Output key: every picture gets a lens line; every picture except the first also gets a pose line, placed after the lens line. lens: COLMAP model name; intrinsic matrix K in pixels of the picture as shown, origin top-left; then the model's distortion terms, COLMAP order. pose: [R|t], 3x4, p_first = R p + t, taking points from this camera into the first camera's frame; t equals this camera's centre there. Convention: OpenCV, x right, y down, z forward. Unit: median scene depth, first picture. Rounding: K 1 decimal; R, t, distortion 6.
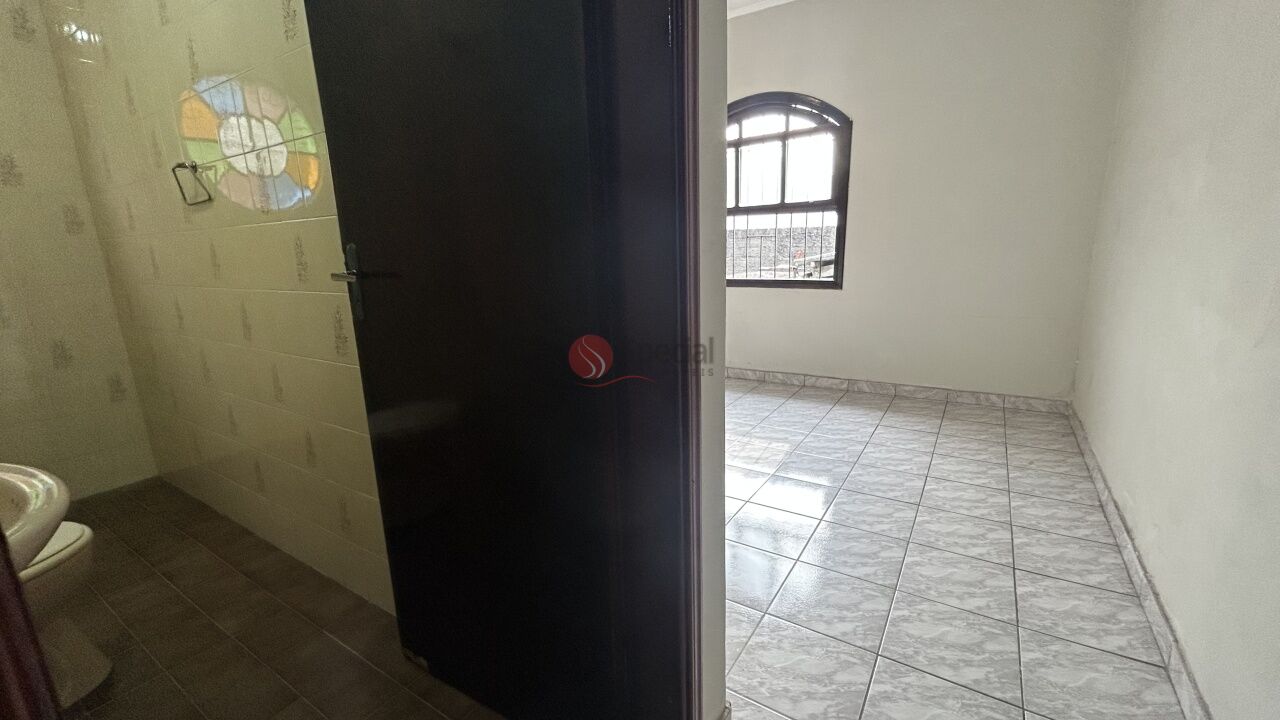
lens RADIAL K [[522.3, 0, 643.8], [0, 522.3, 362.7], [0, 0, 1]] dist [-0.004107, 0.003032]
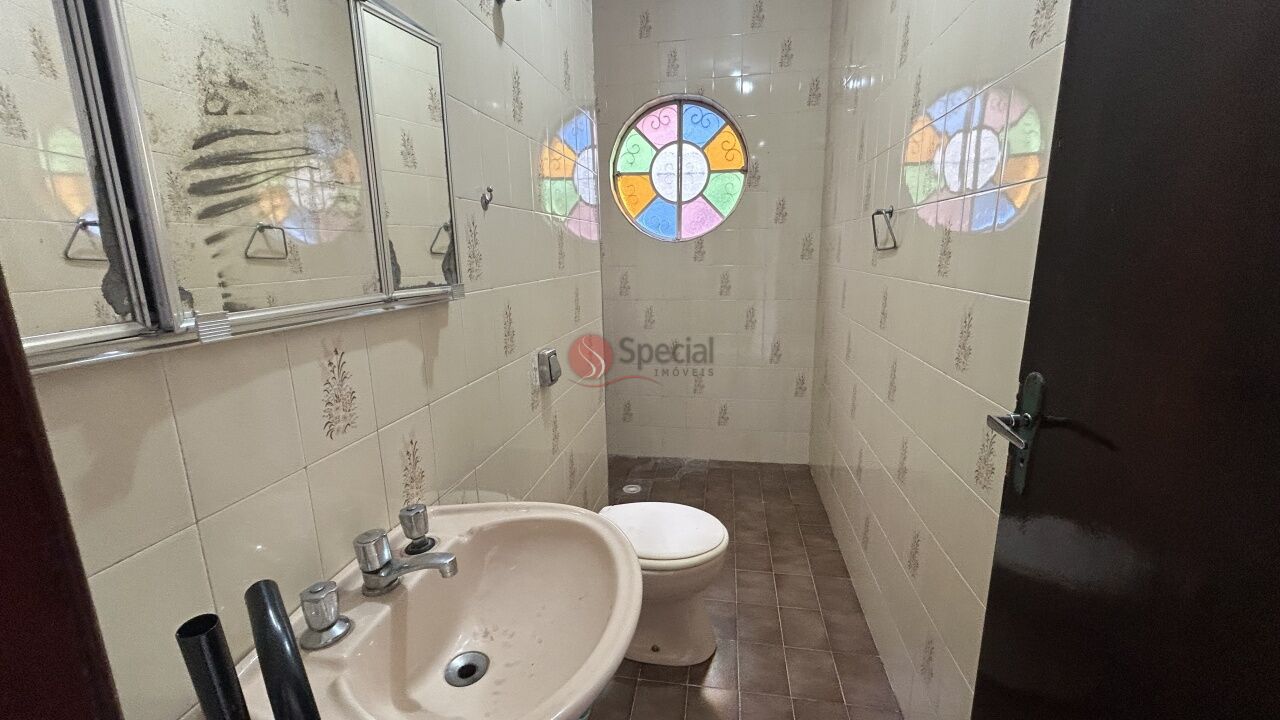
lens RADIAL K [[522.3, 0, 658.9], [0, 522.3, 367.1], [0, 0, 1]] dist [-0.004107, 0.003032]
pose [[0.424723, 0.225265, -0.876850, -0.143202], [-0.199477, 0.968031, 0.152068, -0.156819], [0.883074, 0.110325, 0.456080, 0.220024]]
